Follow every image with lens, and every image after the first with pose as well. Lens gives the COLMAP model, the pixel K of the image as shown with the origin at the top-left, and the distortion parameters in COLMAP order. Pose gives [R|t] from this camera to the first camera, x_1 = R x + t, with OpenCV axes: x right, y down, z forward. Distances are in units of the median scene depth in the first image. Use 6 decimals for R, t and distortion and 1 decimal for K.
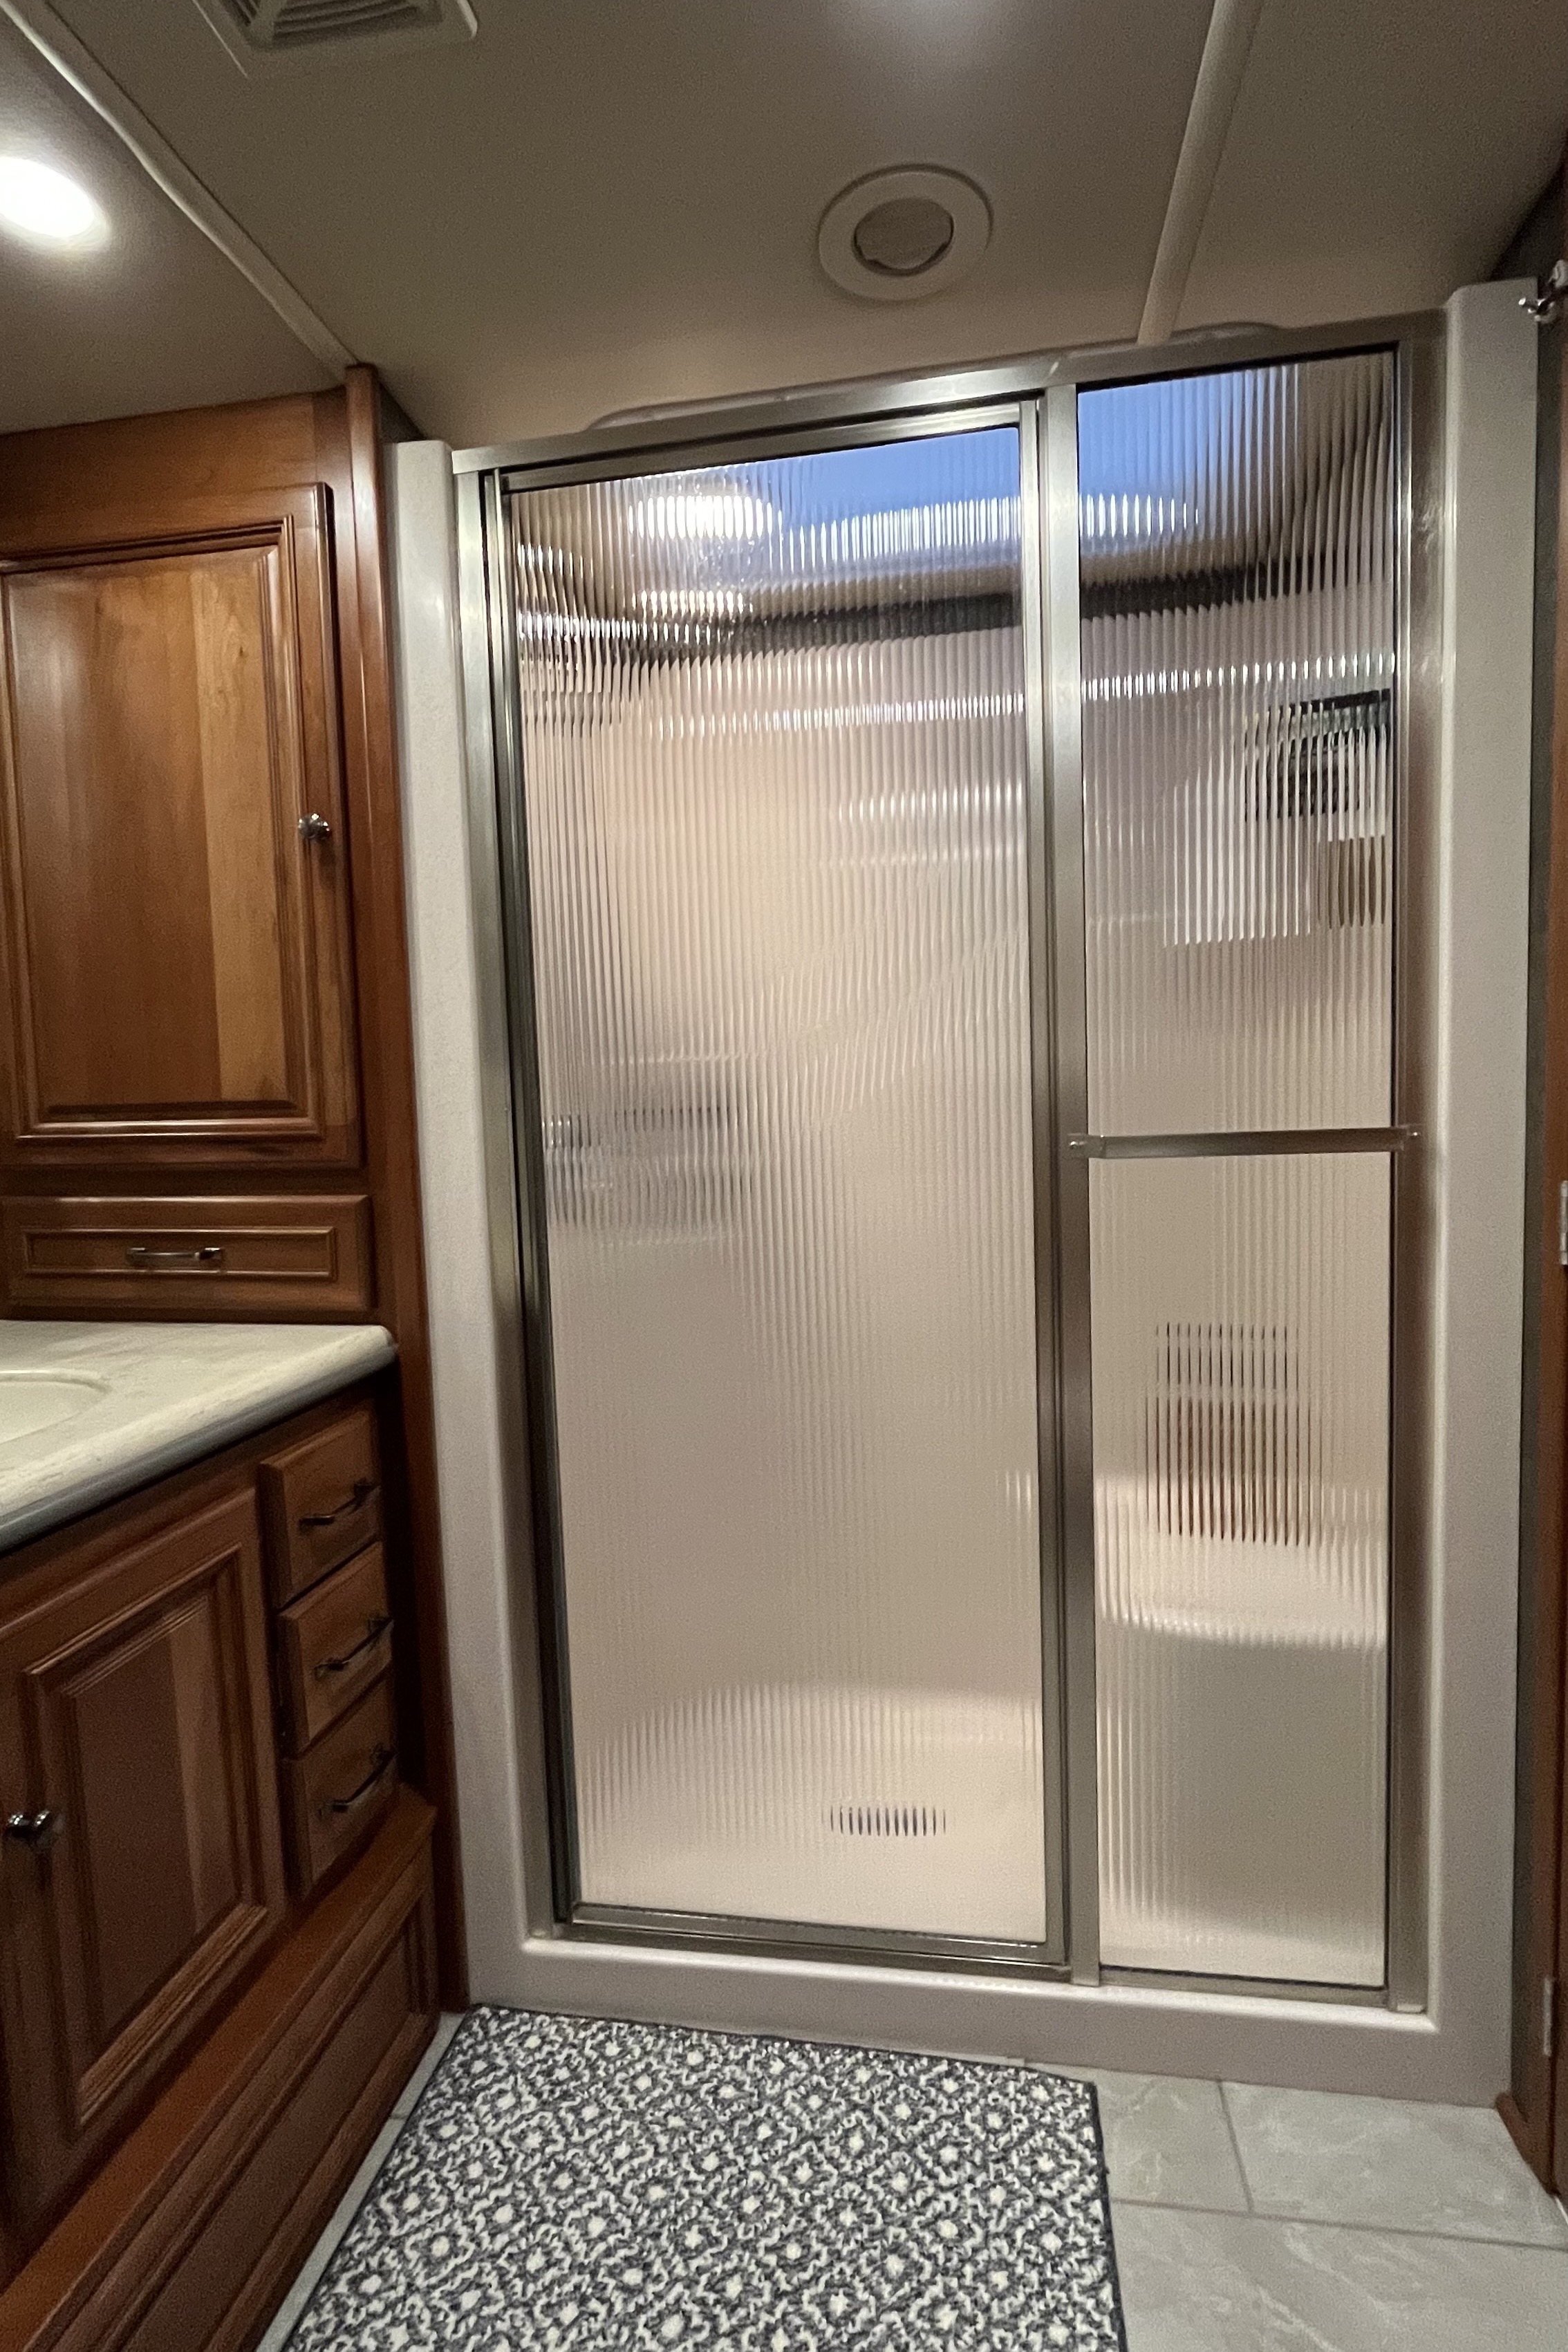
lens RADIAL K [[1138.1, 0, 784.0], [0, 1138.1, 1176.0], [0, 0, 1]] dist [-0.005820, 0.001421]
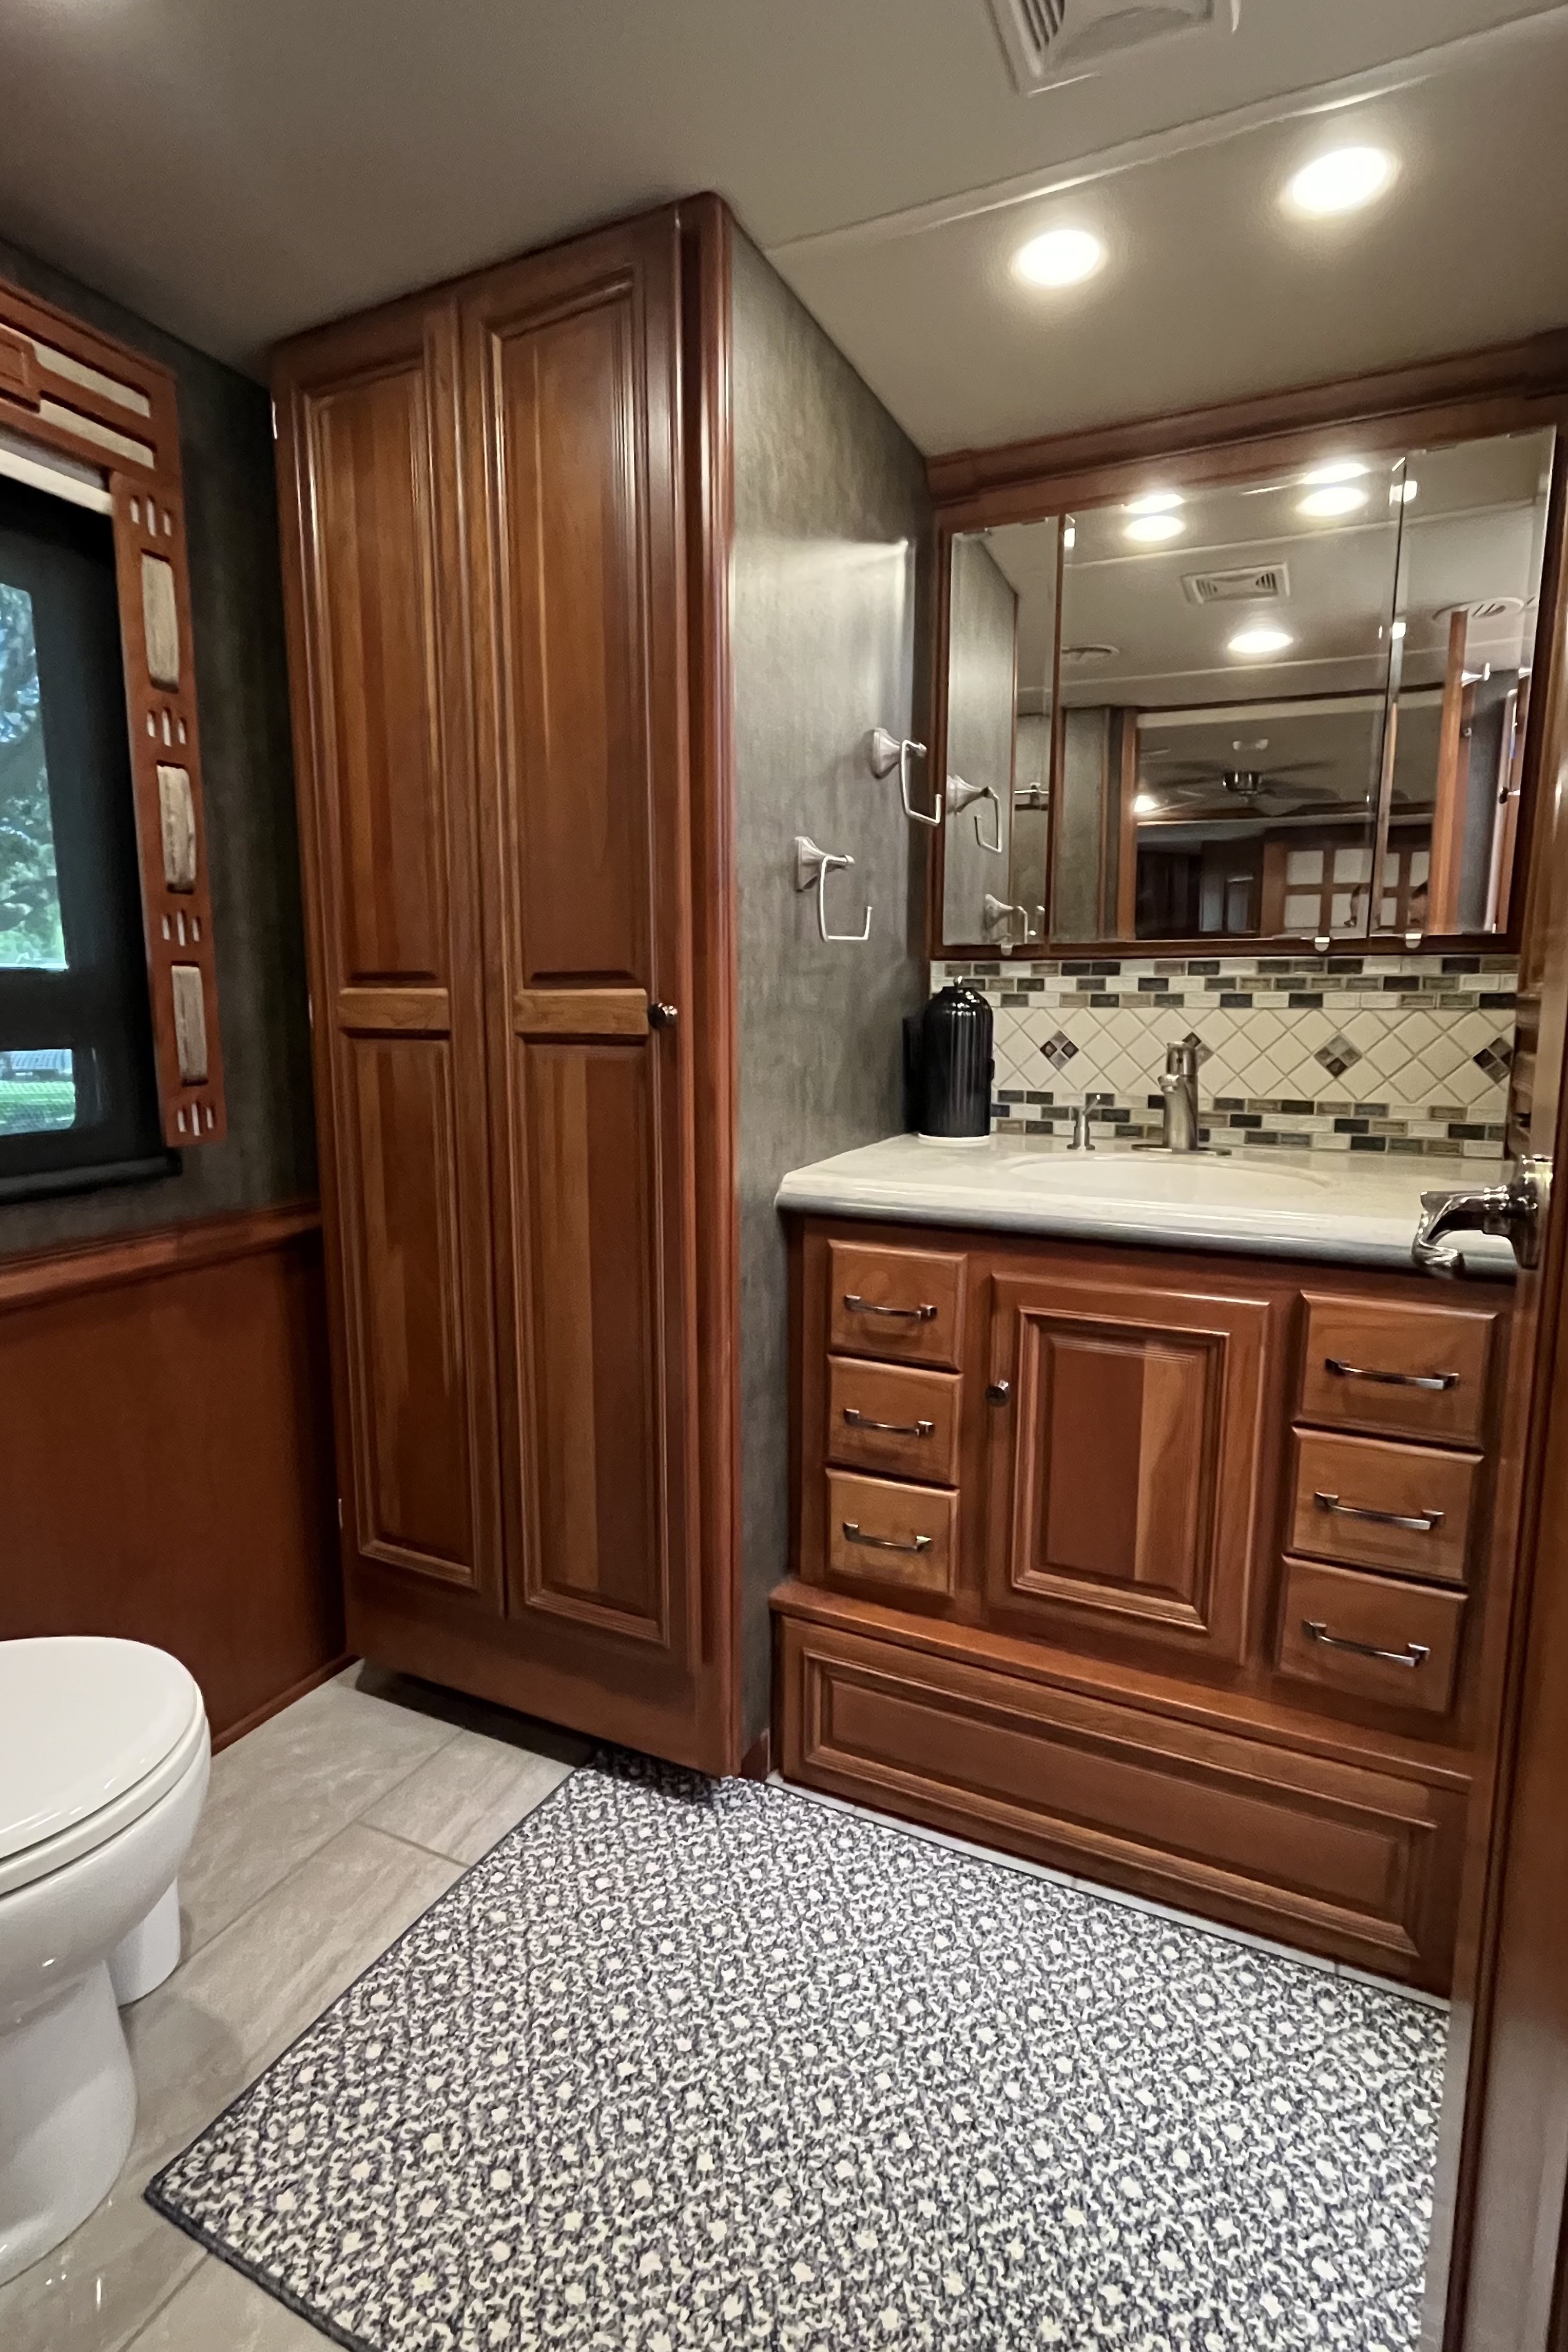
lens RADIAL K [[1138.1, 0, 784.0], [0, 1138.1, 1176.0], [0, 0, 1]] dist [-0.005820, 0.001421]
pose [[-0.274488, 0.176136, -0.945321, 0.730449], [-0.066023, 0.977309, 0.201267, -0.051146], [0.959321, 0.117658, -0.256630, 0.792750]]
